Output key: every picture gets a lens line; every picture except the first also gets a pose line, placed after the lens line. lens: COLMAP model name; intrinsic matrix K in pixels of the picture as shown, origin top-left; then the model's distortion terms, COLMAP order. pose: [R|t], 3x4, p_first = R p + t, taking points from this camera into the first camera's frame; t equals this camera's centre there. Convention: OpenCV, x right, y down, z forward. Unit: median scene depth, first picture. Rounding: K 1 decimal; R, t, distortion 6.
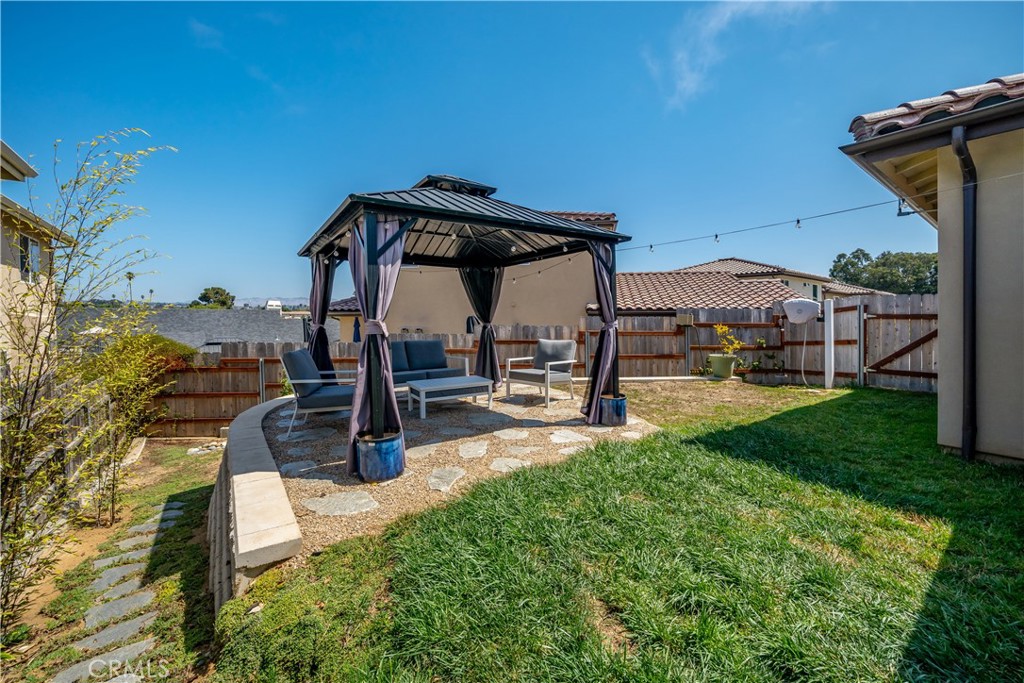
lens RADIAL K [[407.2, 0, 494.1], [0, 407.2, 320.7], [0, 0, 1]] dist [-0.000912, -0.000066]
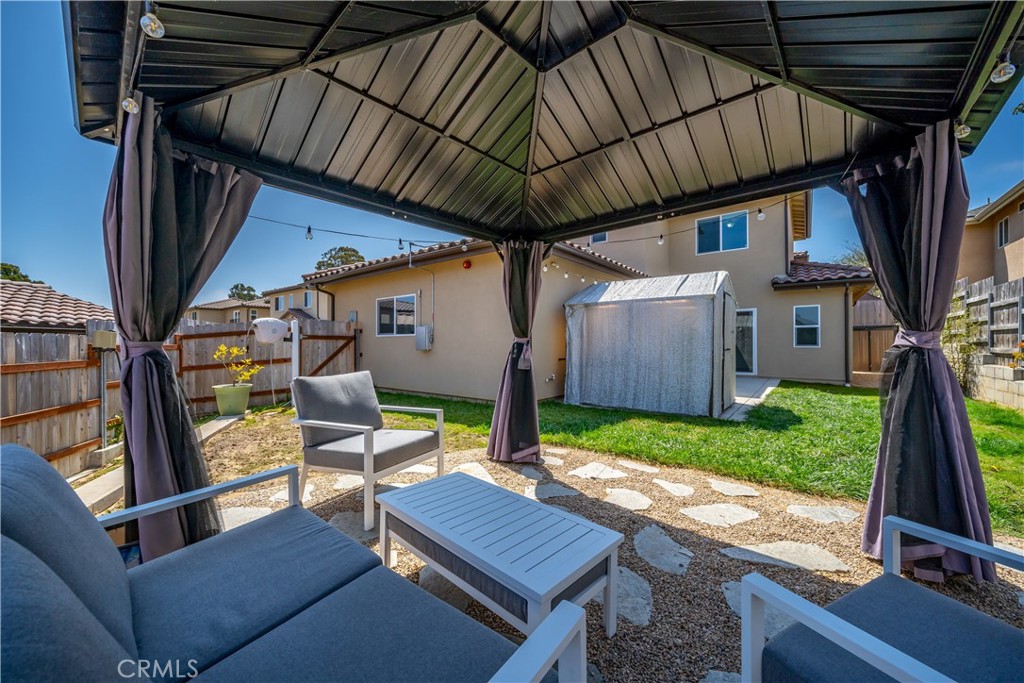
lens RADIAL K [[379.0, 0, 512.0], [0, 379.0, 341.5], [0, 0, 1]] dist [0.000143, -0.000012]
pose [[-0.271648, -0.000392, 0.962396, -0.289037], [0.007026, 0.999972, 0.002390, 0.004464], [-0.962371, 0.007411, -0.271638, 0.749727]]
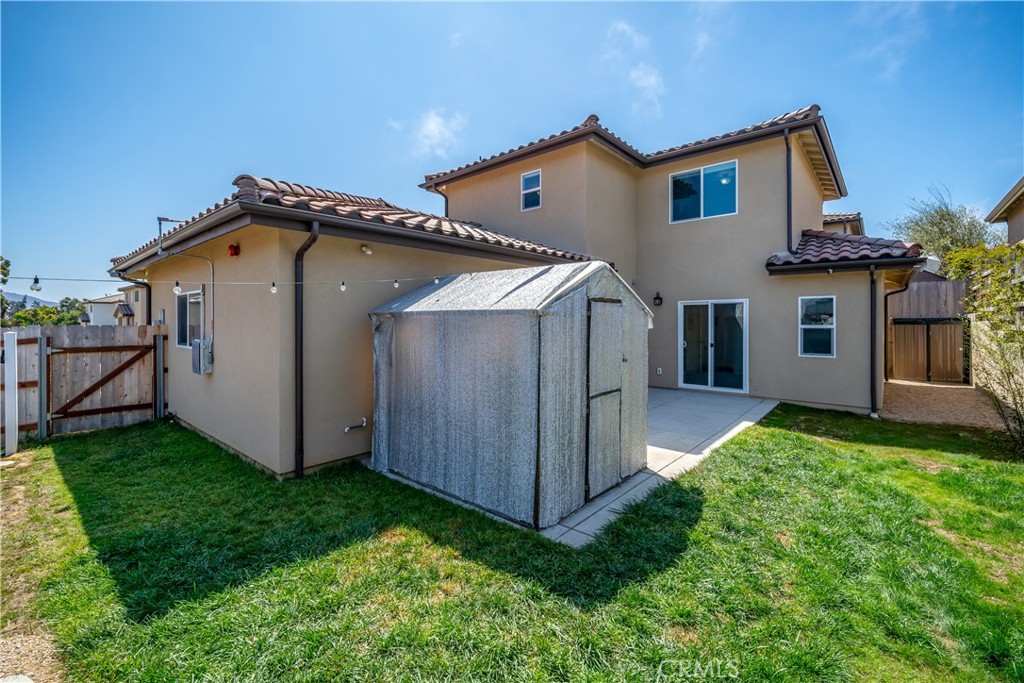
lens RADIAL K [[436.7, 0, 505.9], [0, 436.7, 319.8], [0, 0, 1]] dist [0.002735, 0.000318]
pose [[-0.218728, -0.003003, 0.975781, -0.144973], [0.007399, 0.999961, 0.004736, -0.073456], [-0.975758, 0.008256, -0.218697, 0.315272]]
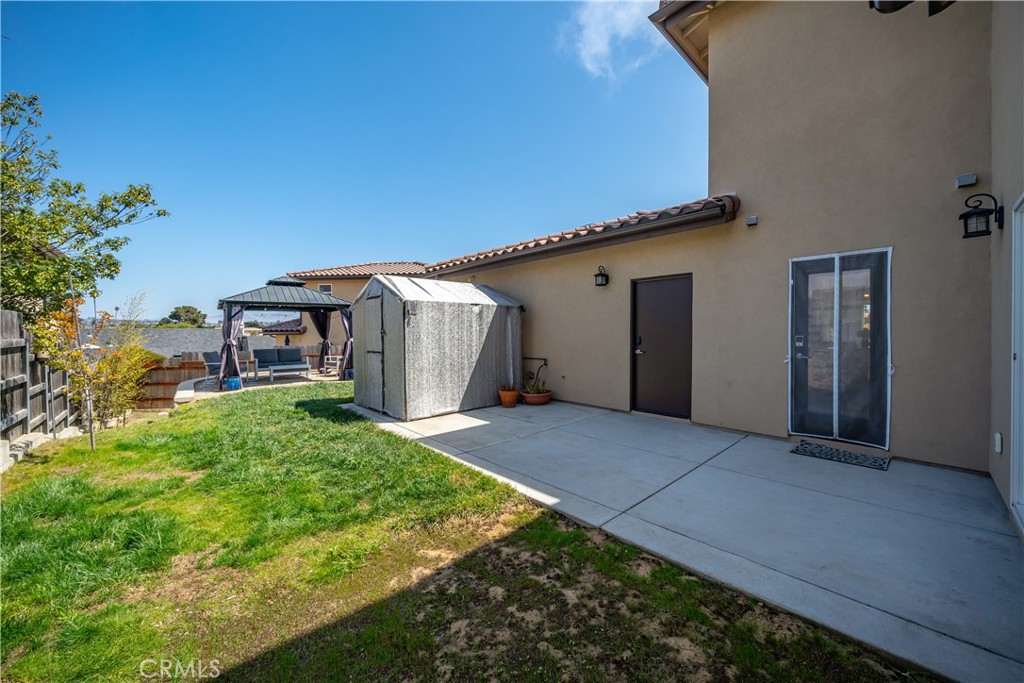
lens RADIAL K [[376.6, 0, 513.3], [0, 376.6, 326.1], [0, 0, 1]] dist [0.002472, 0.000281]
pose [[0.993740, -0.005218, 0.111598, 0.621829], [0.007886, 0.999693, -0.023476, -0.007600], [-0.111441, 0.024209, 0.993476, -0.844266]]
